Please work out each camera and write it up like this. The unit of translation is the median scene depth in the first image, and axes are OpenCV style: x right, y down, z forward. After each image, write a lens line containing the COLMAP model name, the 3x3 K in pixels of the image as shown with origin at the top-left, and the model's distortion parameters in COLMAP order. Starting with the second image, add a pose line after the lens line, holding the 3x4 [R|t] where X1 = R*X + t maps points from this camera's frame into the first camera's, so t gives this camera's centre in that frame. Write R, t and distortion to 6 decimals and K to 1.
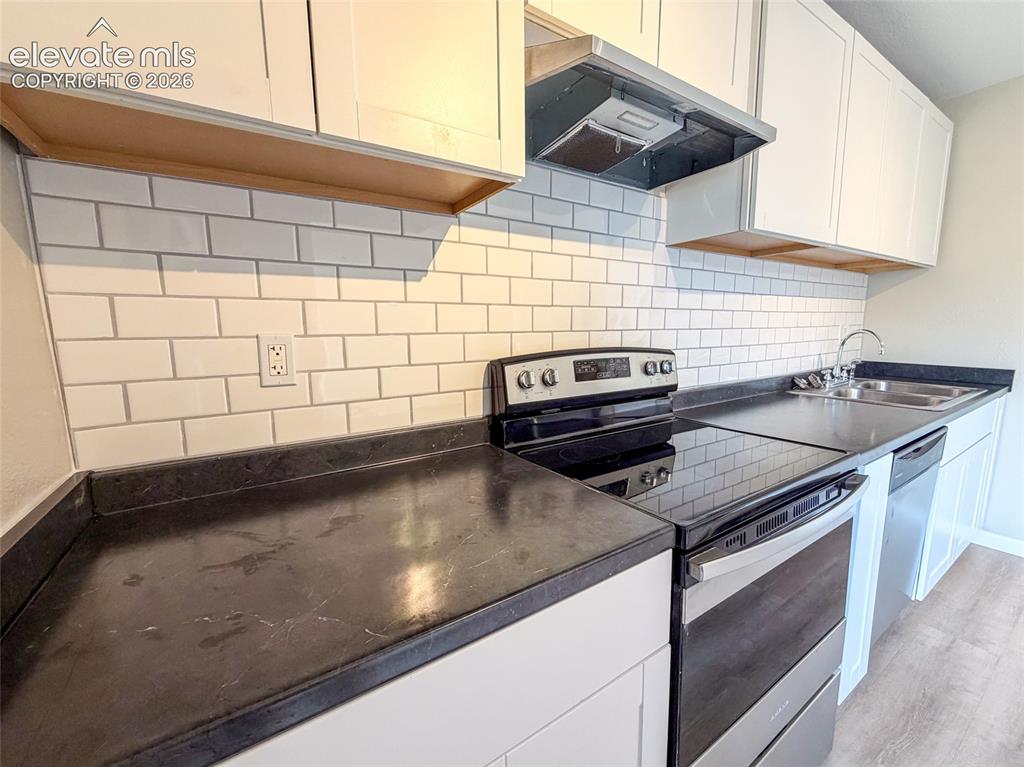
lens RADIAL K [[412.2, 0, 507.0], [0, 412.2, 381.3], [0, 0, 1]] dist [-0.000587, 0.000173]
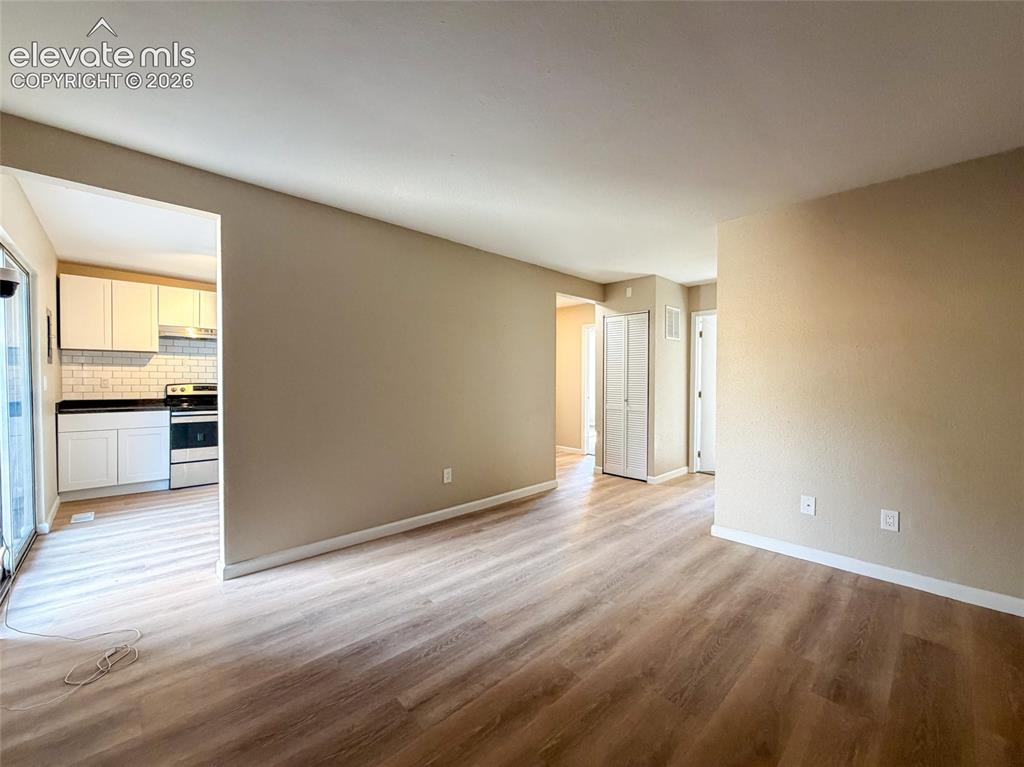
lens RADIAL K [[412.2, 0, 506.7], [0, 412.2, 381.3], [0, 0, 1]] dist [-0.000587, 0.000173]
pose [[0.983708, 0.016085, 0.179052, 2.485382], [0.007564, 0.991404, -0.130620, 0.462728], [-0.179613, 0.129846, 0.975130, -3.542313]]
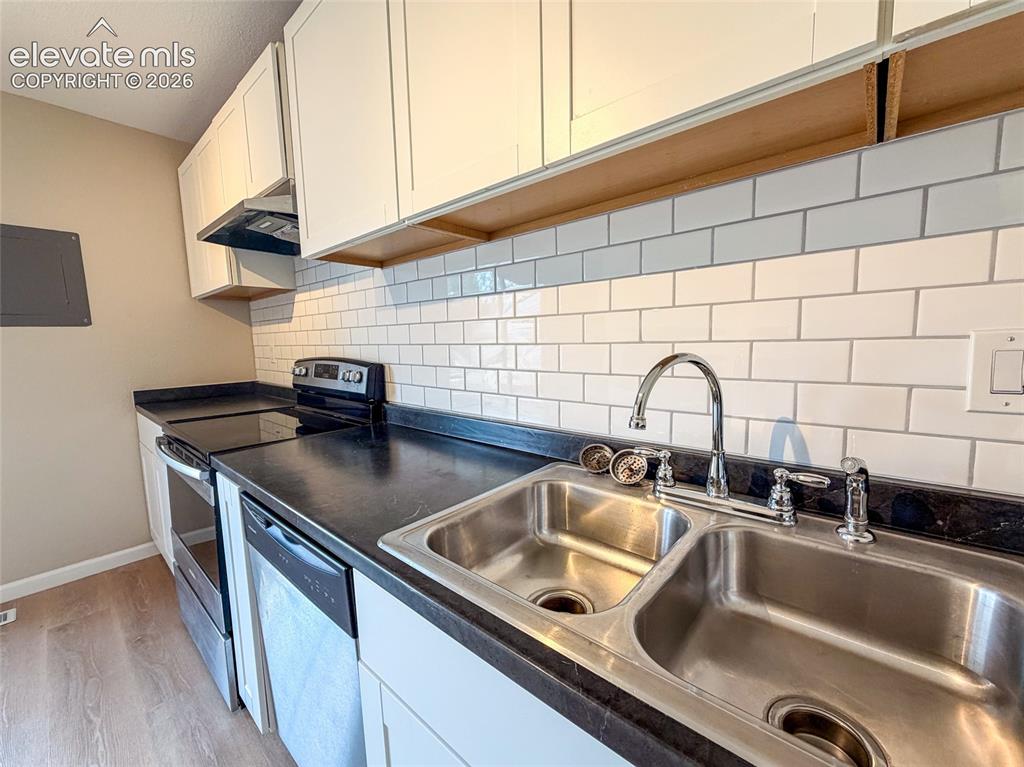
lens RADIAL K [[412.2, 0, 507.1], [0, 412.2, 383.9], [0, 0, 1]] dist [-0.000587, 0.000173]
pose [[0.271835, 0.109108, -0.956139, 1.915095], [-0.107408, 0.990784, 0.082525, -0.185744], [0.956331, 0.080264, 0.281049, 1.273027]]
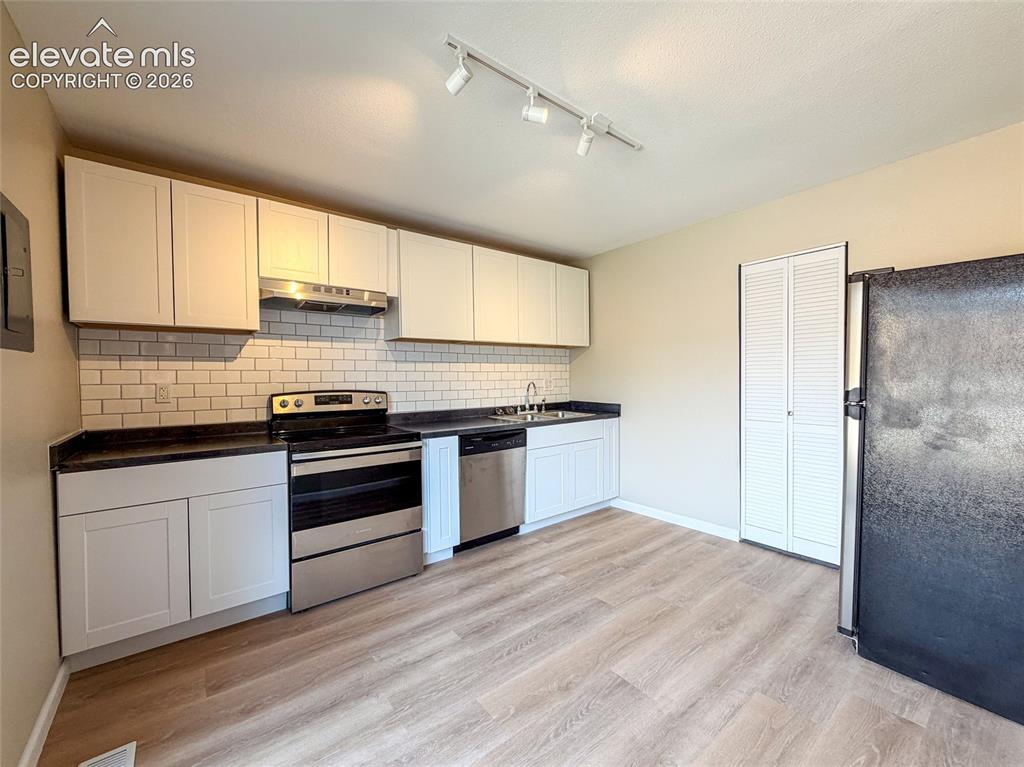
lens RADIAL K [[412.2, 0, 506.1], [0, 412.2, 381.2], [0, 0, 1]] dist [-0.000587, 0.000173]
pose [[0.996364, 0.000294, 0.085199, 0.995206], [0.010436, 0.992042, -0.125470, 0.161242], [-0.084558, 0.125903, 0.988432, -1.278169]]
